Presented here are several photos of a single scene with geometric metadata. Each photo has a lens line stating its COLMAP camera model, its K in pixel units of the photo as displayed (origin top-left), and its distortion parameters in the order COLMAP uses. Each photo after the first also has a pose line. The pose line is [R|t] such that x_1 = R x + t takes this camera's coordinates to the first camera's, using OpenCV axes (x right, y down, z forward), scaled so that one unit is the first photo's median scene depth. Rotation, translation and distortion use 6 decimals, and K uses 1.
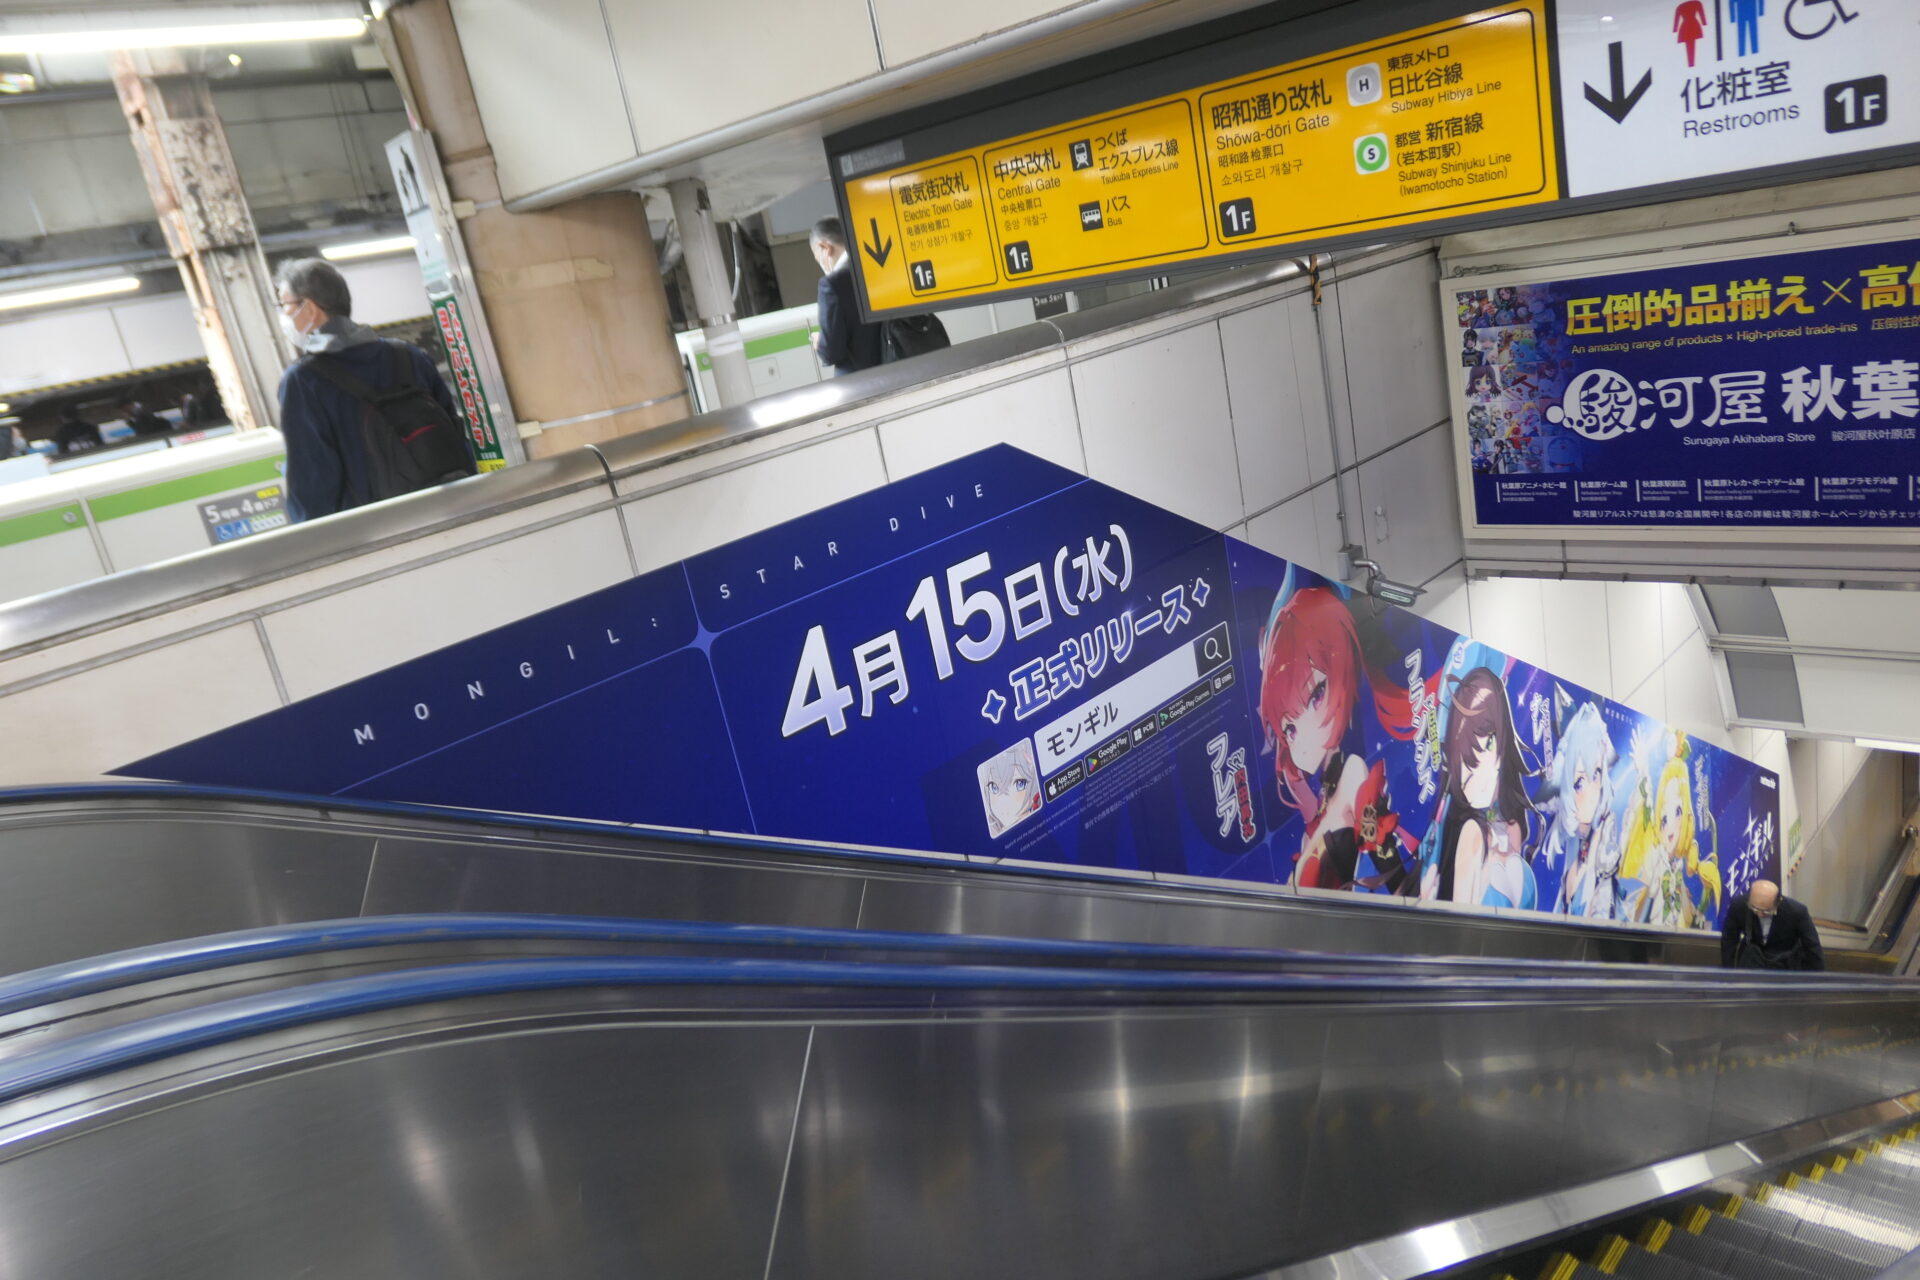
lens RADIAL K [[1348.1, 0, 968.9], [0, 1348.1, 653.7], [0, 0, 1]] dist [-0.020447, 0.011796]
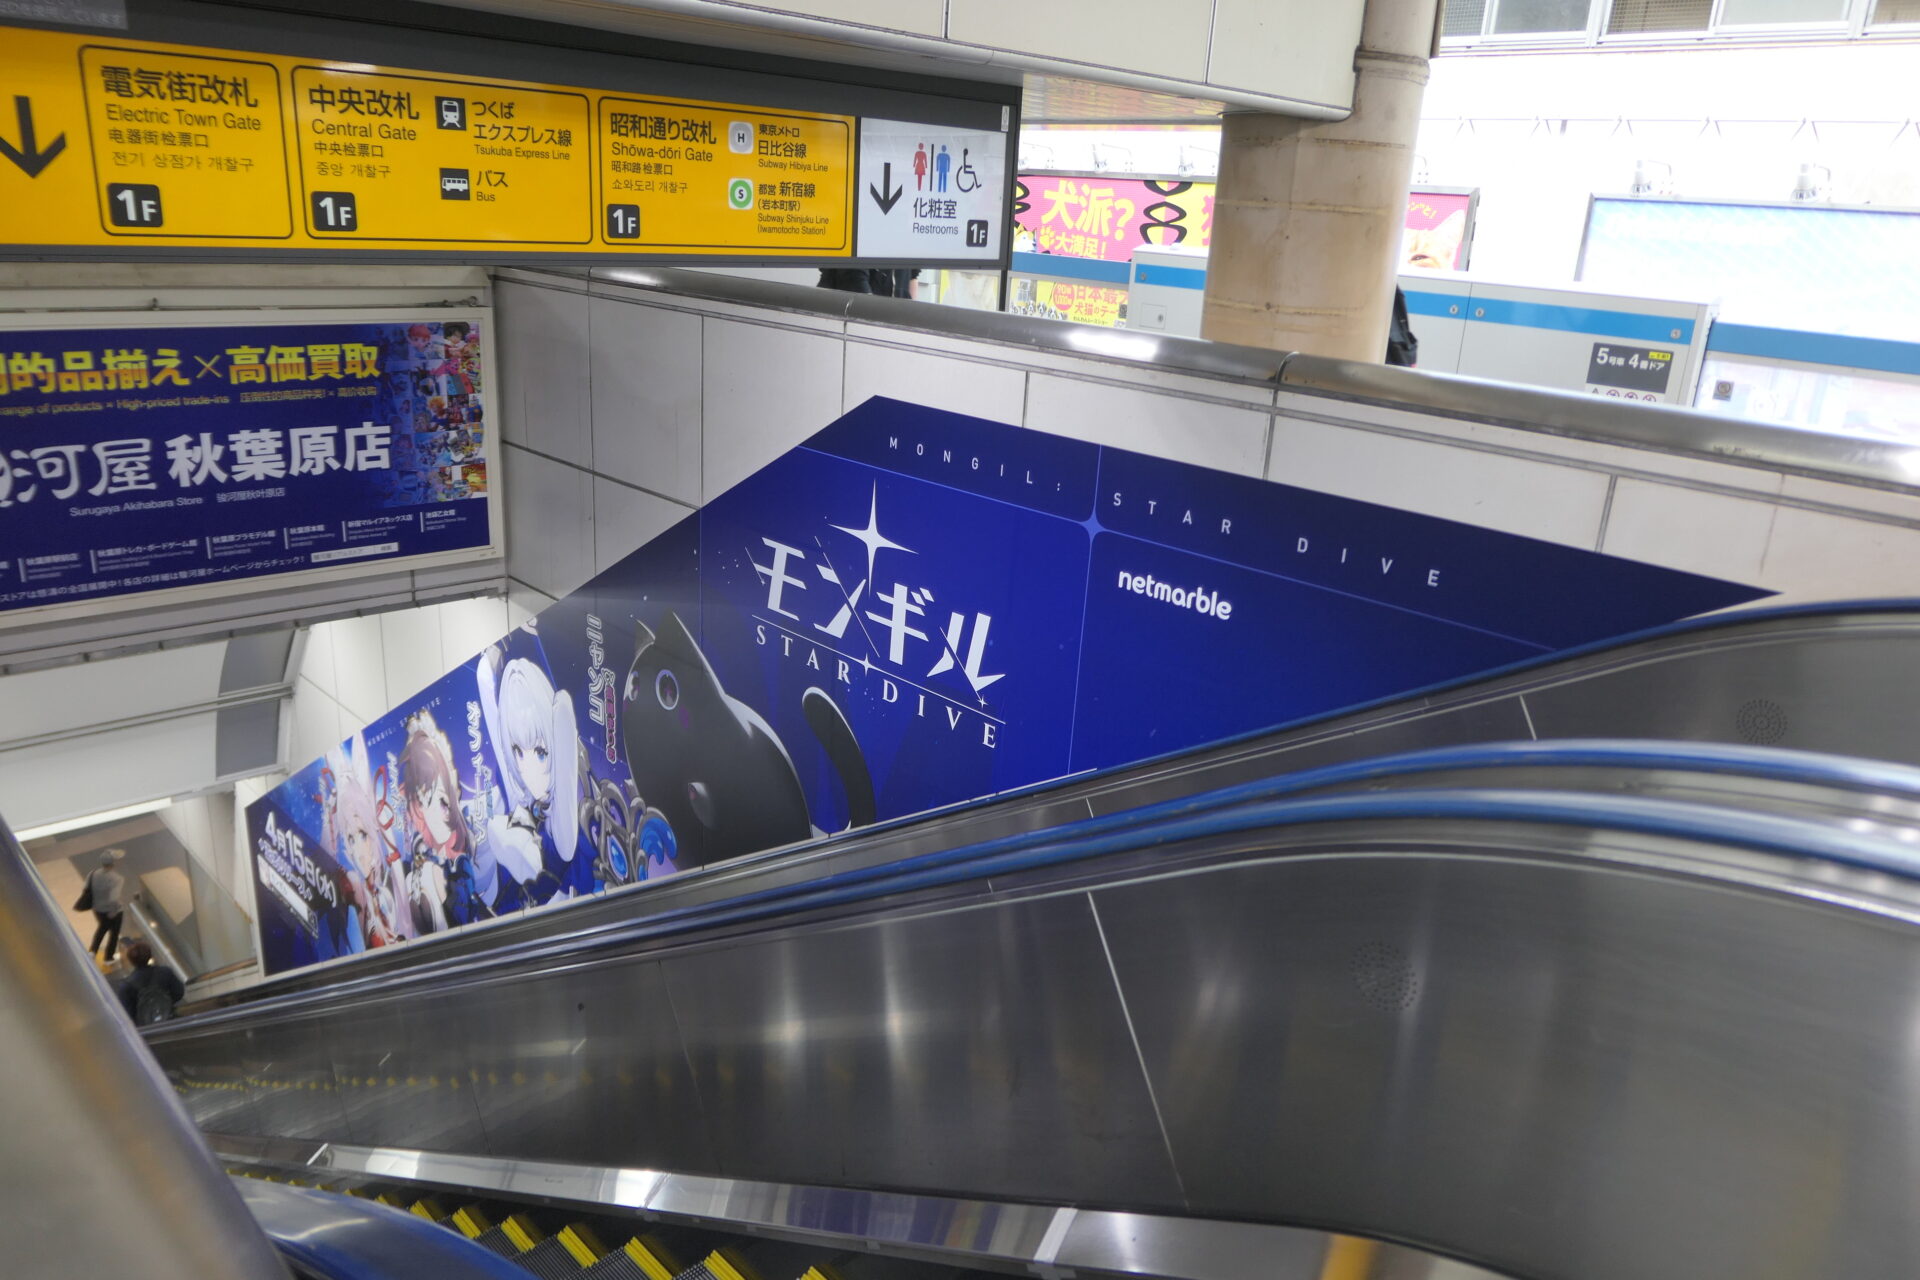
lens RADIAL K [[1348.1, 0, 966.6], [0, 1348.1, 626.6], [0, 0, 1]] dist [-0.020447, 0.011796]
pose [[0.024622, -0.110828, 0.993535, -0.678967], [0.233318, 0.967027, 0.102089, -0.047064], [-0.972089, 0.229296, 0.049668, 0.584982]]
